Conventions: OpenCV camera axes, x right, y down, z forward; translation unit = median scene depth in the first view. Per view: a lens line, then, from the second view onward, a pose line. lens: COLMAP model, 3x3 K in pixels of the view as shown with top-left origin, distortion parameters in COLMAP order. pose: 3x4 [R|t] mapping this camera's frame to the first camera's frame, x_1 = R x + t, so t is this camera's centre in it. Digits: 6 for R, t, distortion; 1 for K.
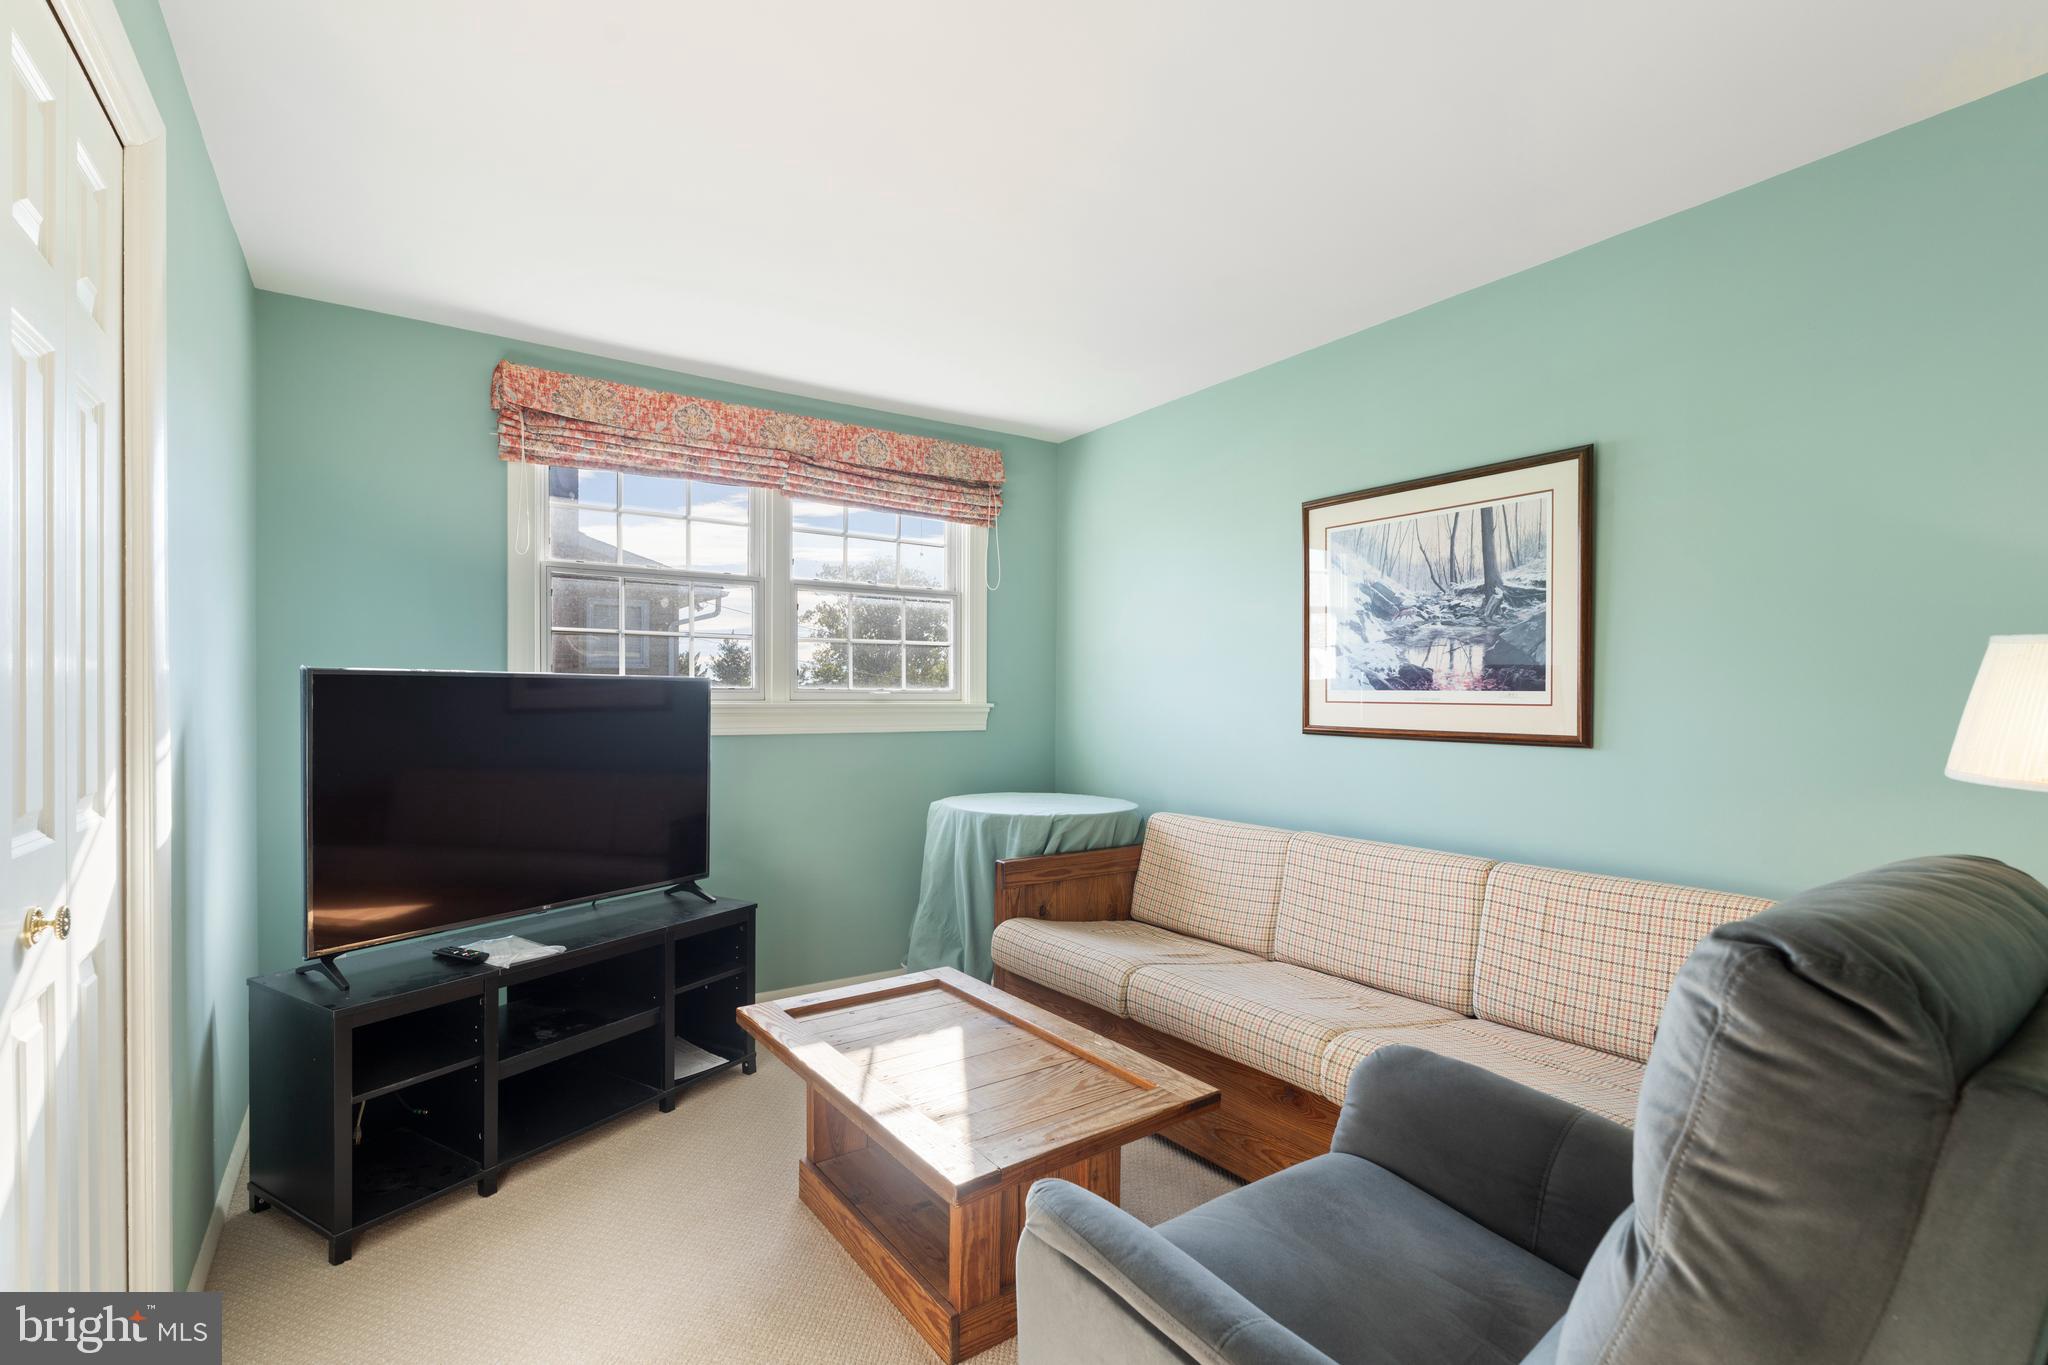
lens RADIAL K [[931.9, 0, 1021.2], [0, 931.9, 691.0], [0, 0, 1]] dist [-0.007161, 0.001795]
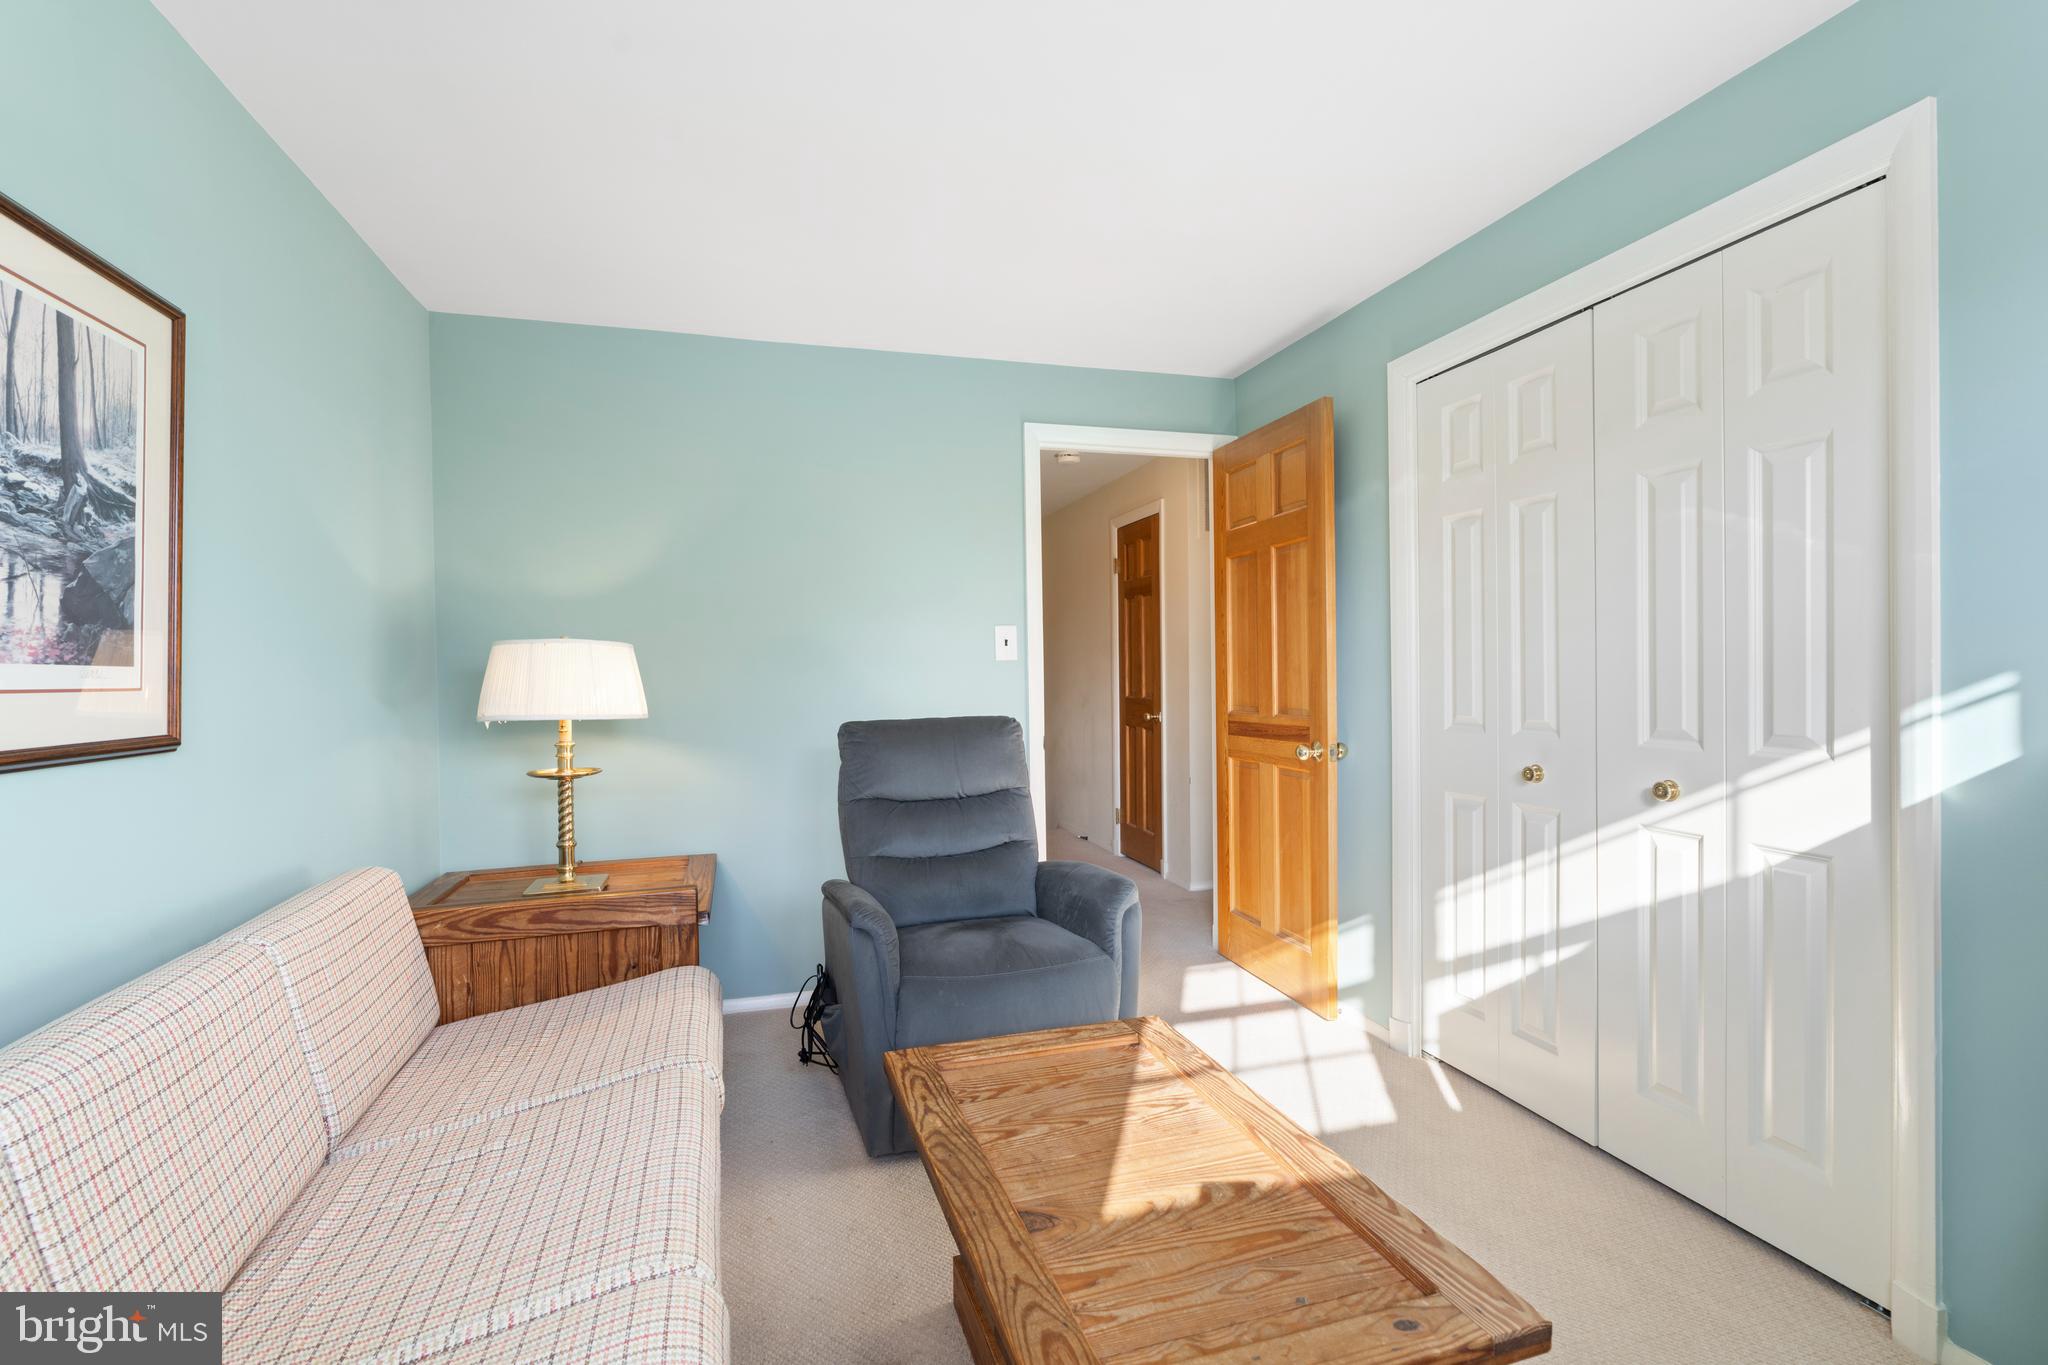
lens RADIAL K [[931.9, 0, 1022.6], [0, 931.9, 676.4], [0, 0, 1]] dist [-0.007161, 0.001795]
pose [[-0.953028, 0.003563, 0.302860, -0.172063], [0.003638, 0.999993, -0.000317, 0.008577], [-0.302859, 0.000800, -0.953035, 1.346042]]
